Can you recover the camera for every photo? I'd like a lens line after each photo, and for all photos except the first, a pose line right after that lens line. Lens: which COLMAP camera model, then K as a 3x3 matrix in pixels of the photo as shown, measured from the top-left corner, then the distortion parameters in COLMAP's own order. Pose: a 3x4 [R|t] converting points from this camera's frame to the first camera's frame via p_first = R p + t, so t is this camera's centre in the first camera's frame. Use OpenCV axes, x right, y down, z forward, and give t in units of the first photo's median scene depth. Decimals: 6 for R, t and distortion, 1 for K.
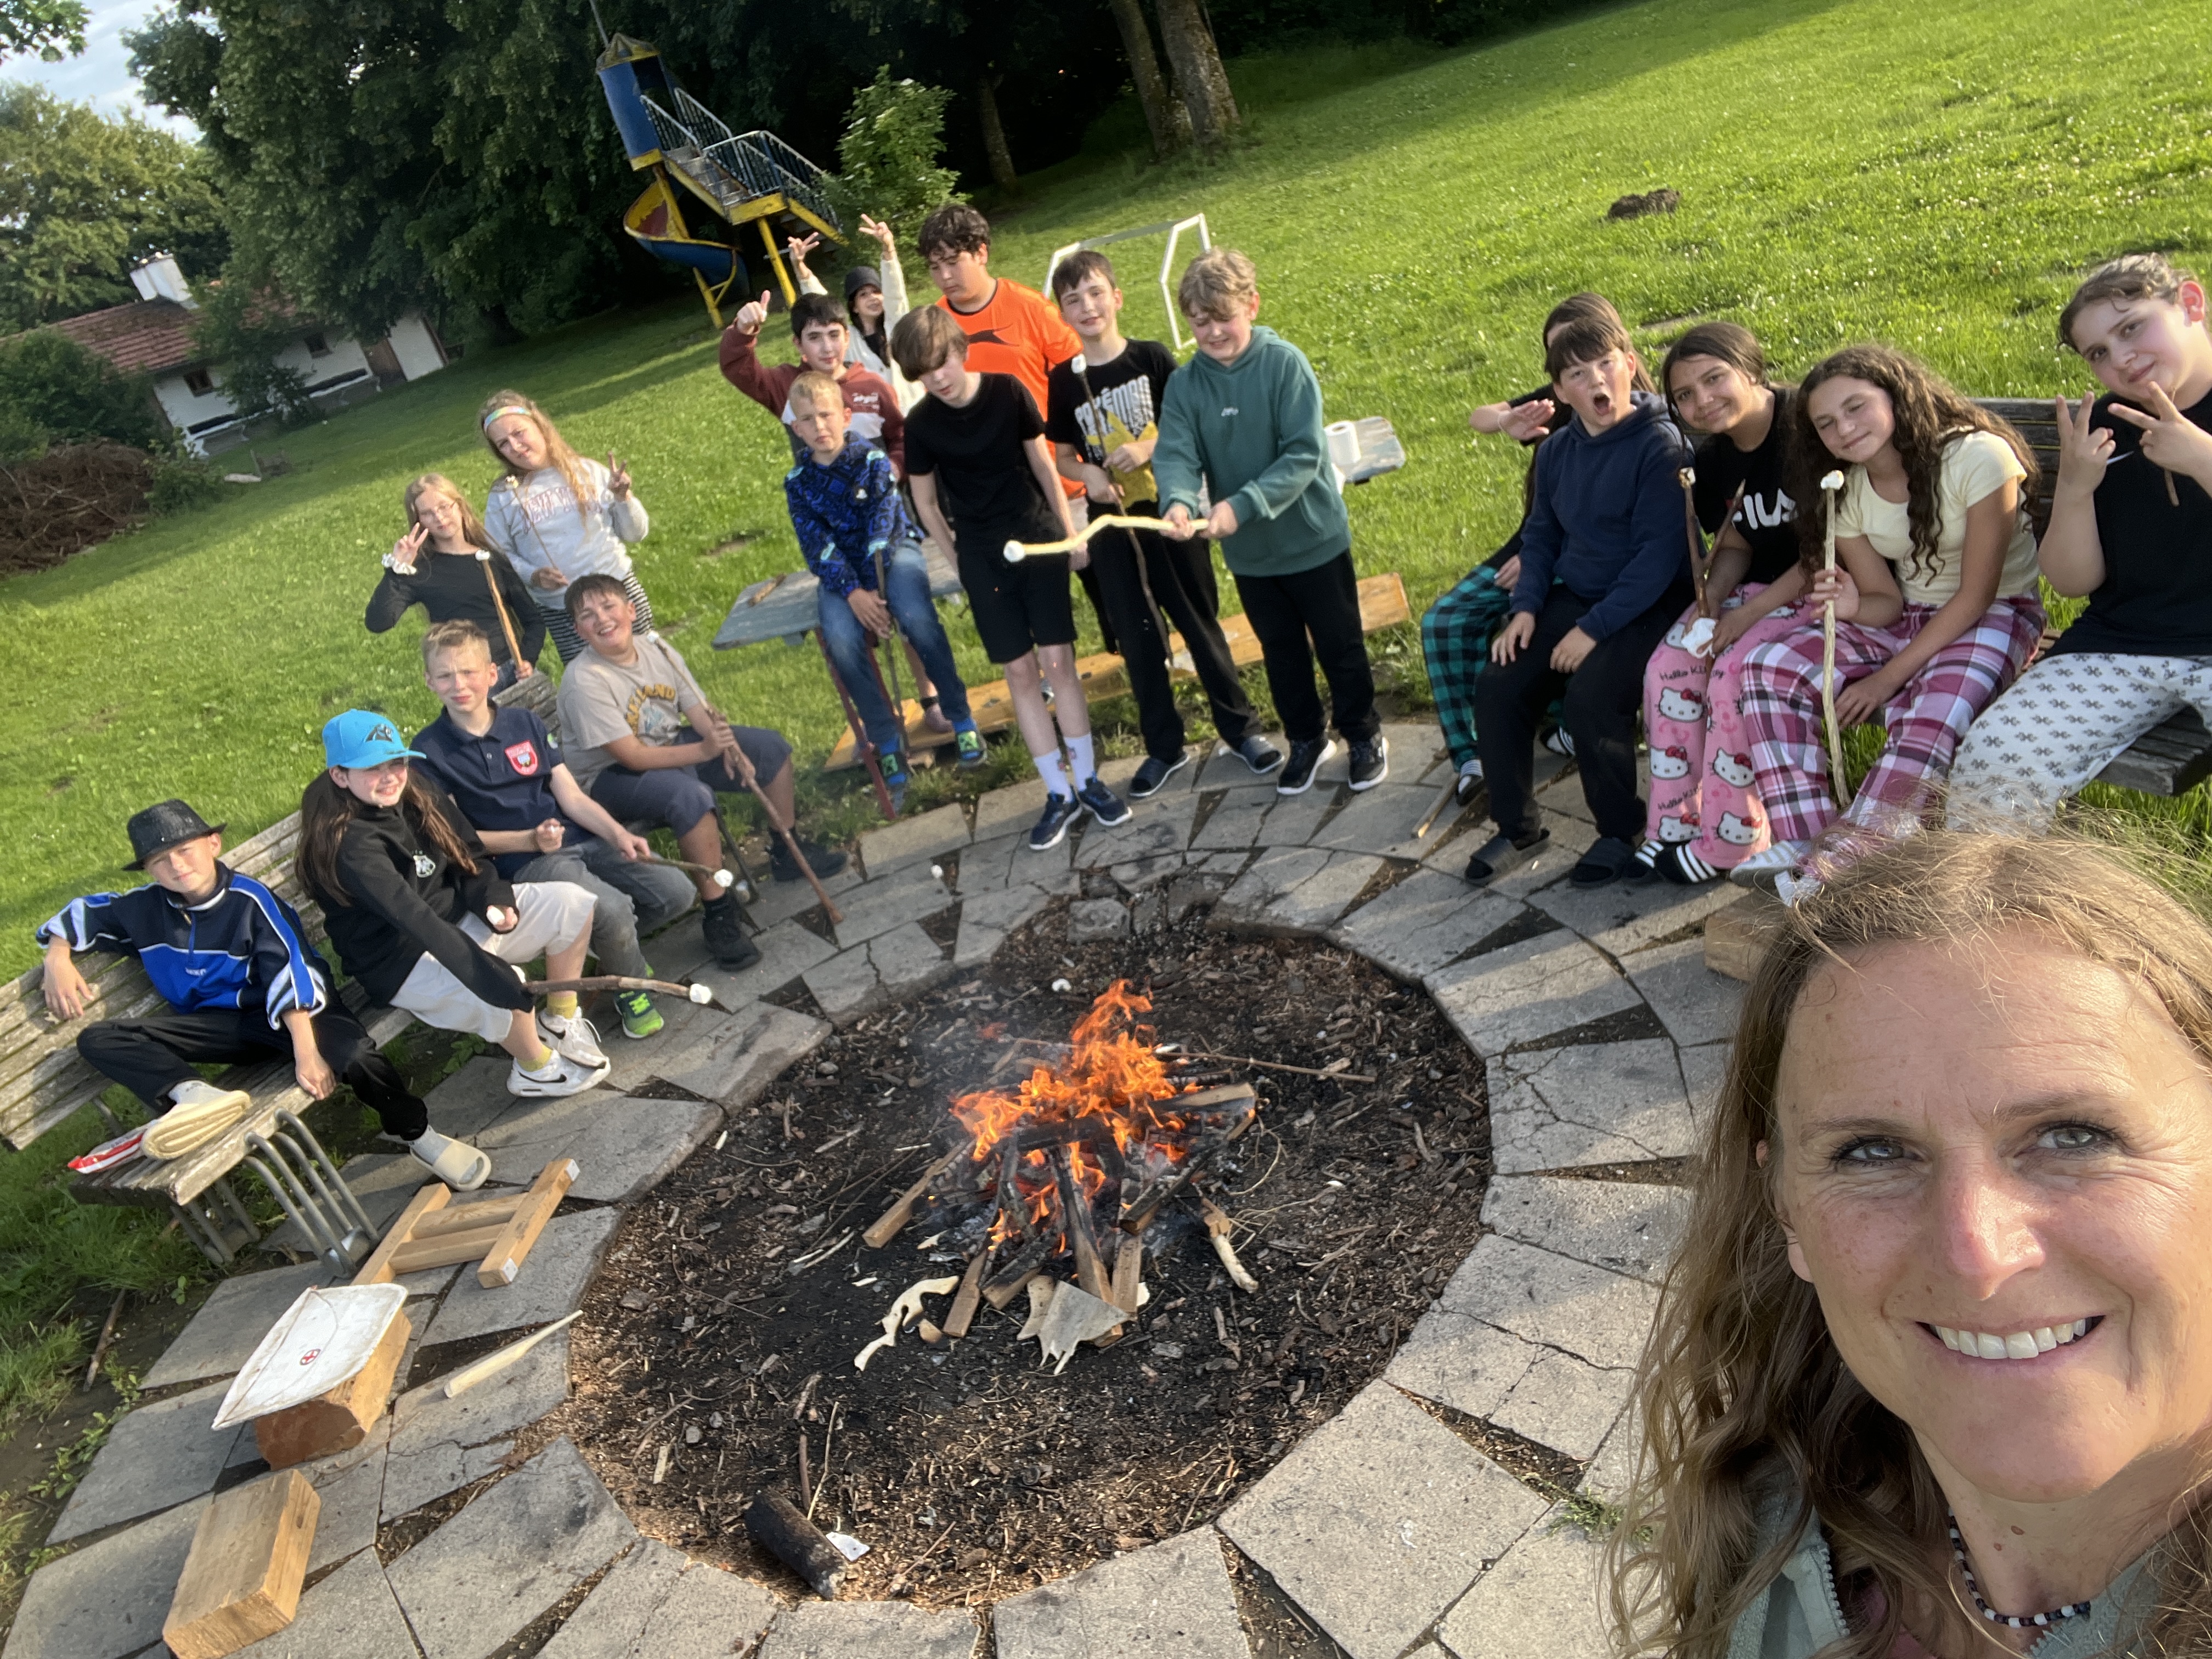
lens RADIAL K [[1637.9, 0, 1111.1], [0, 1637.9, 847.2], [0, 0, 1]] dist [0.108384, -0.047870]
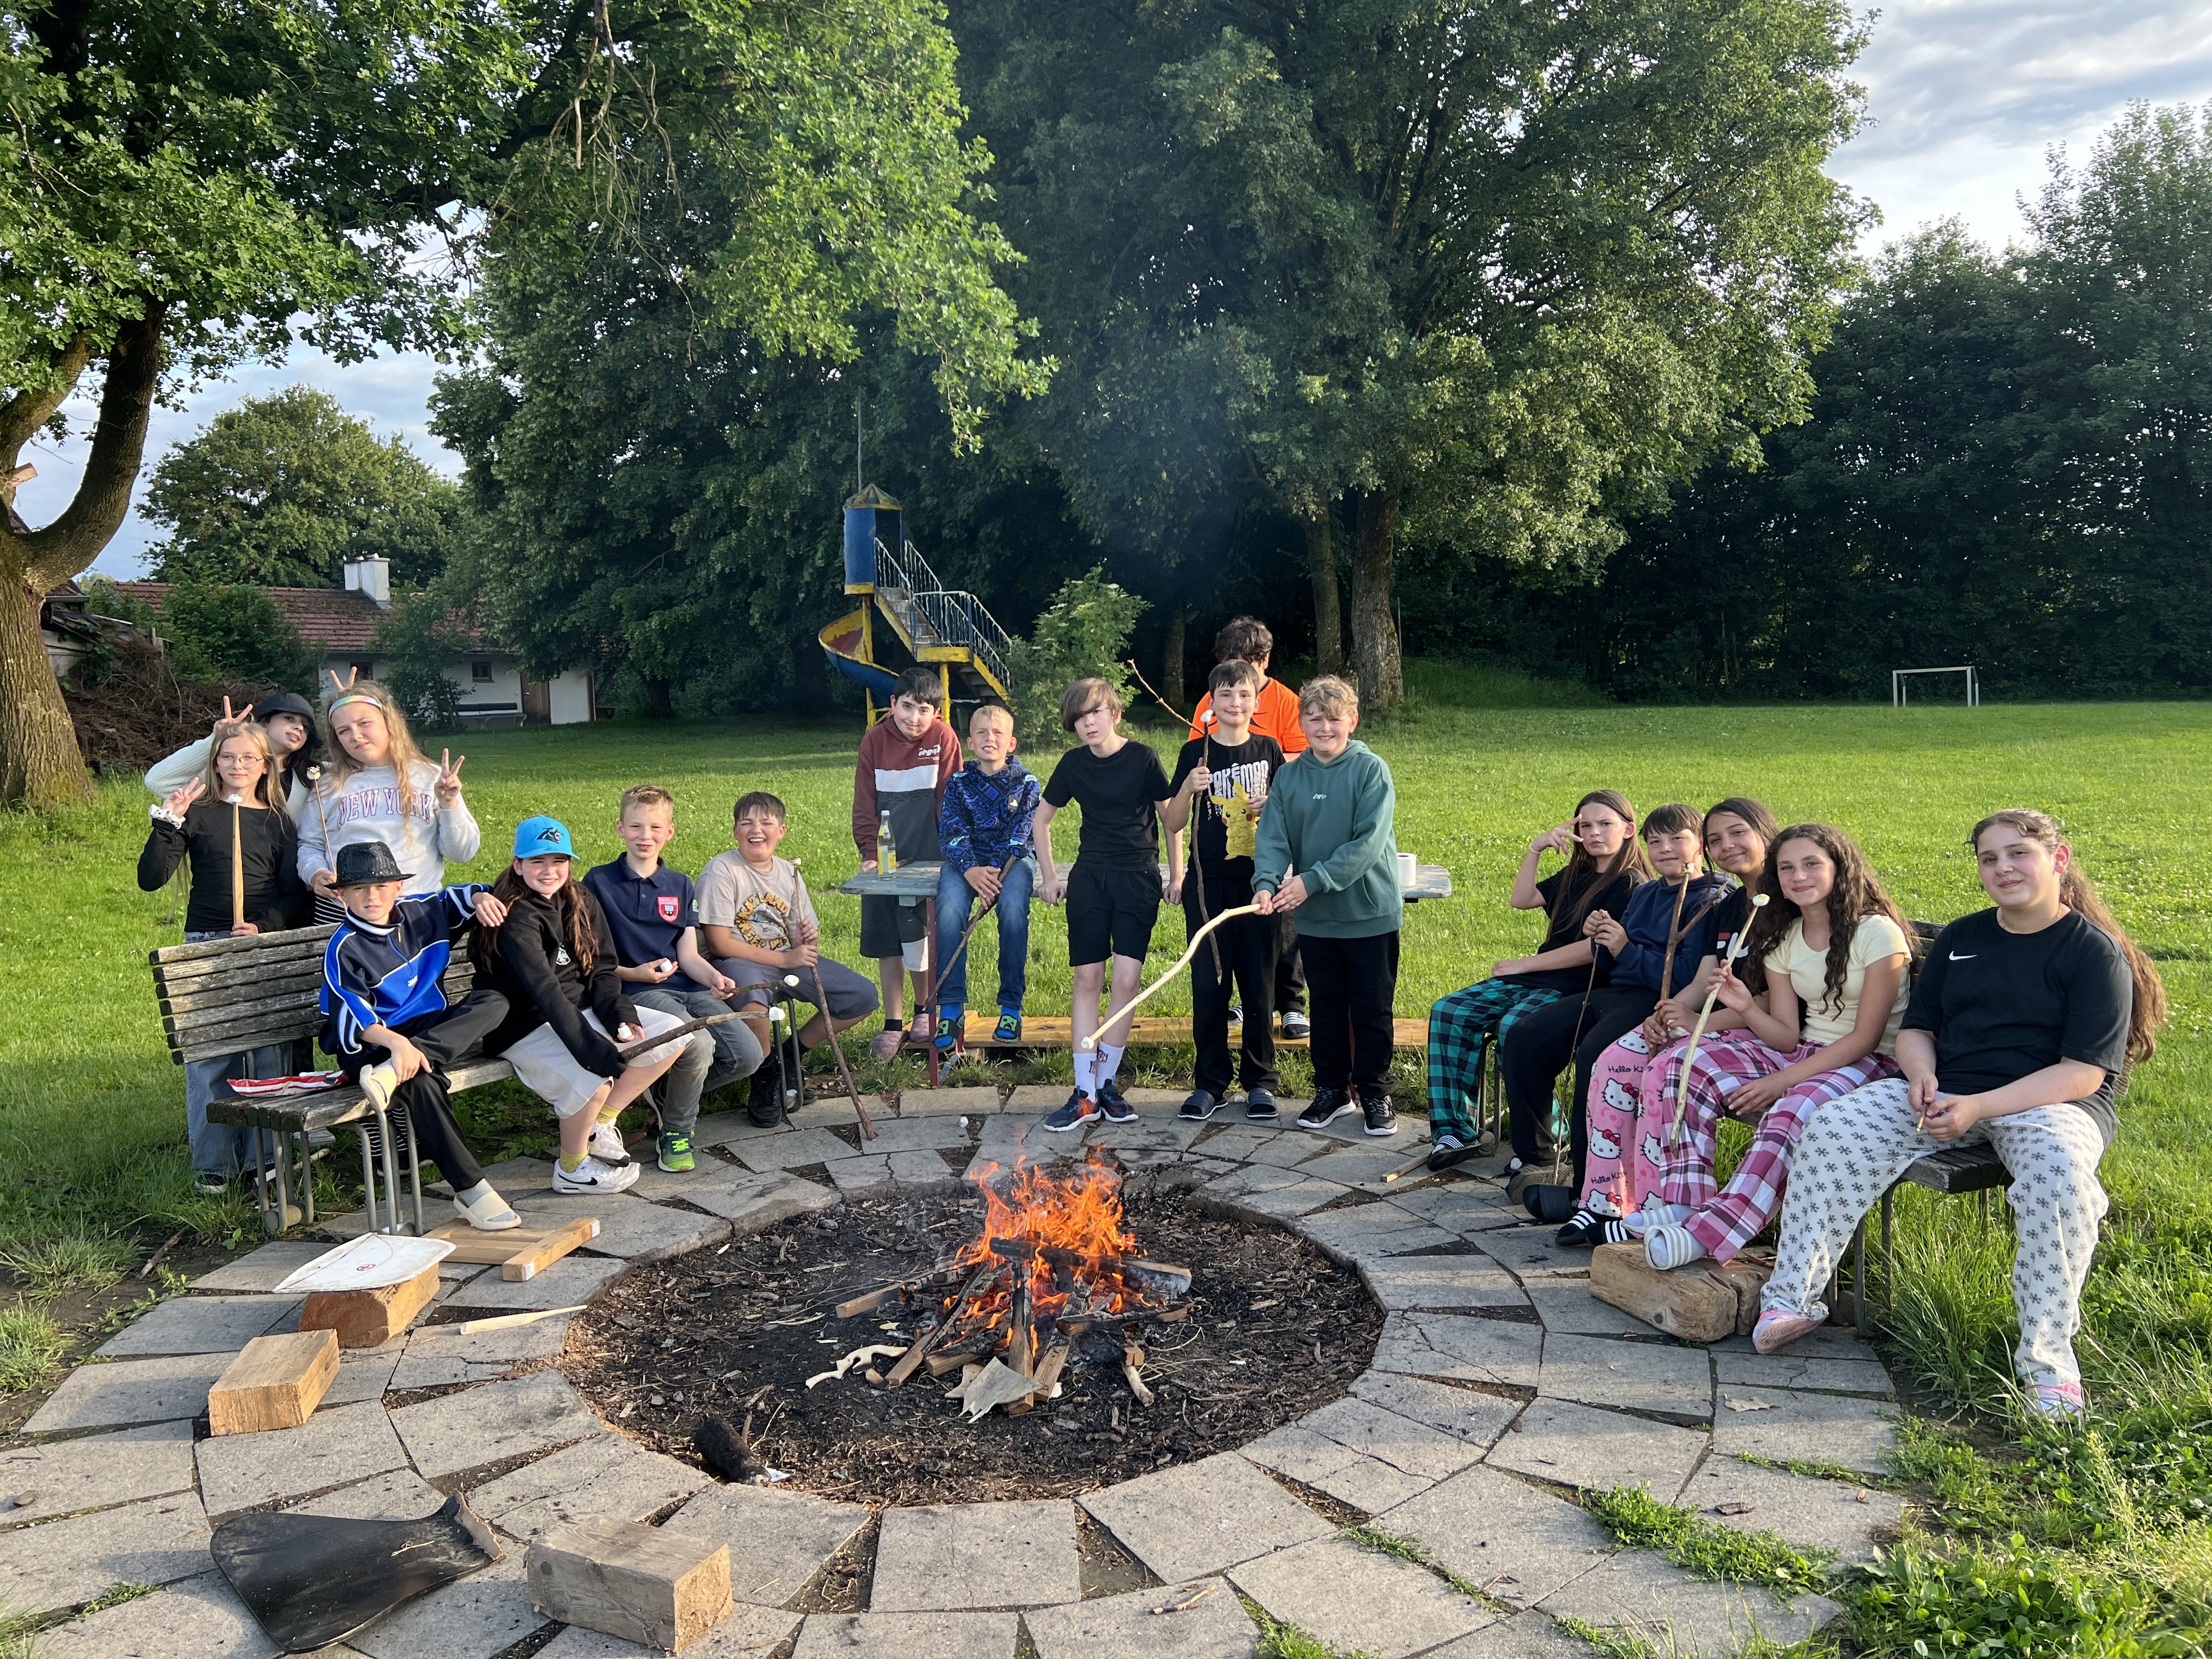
lens RADIAL K [[1733.5, 0, 1106.5], [0, 1733.5, 836.4], [0, 0, 1]] dist [0.164018, -0.015265]
pose [[0.958250, 0.275877, -0.075160, 0.031292], [-0.285682, 0.912757, -0.291994, 0.217105], [-0.011951, 0.301275, 0.953462, -0.263856]]
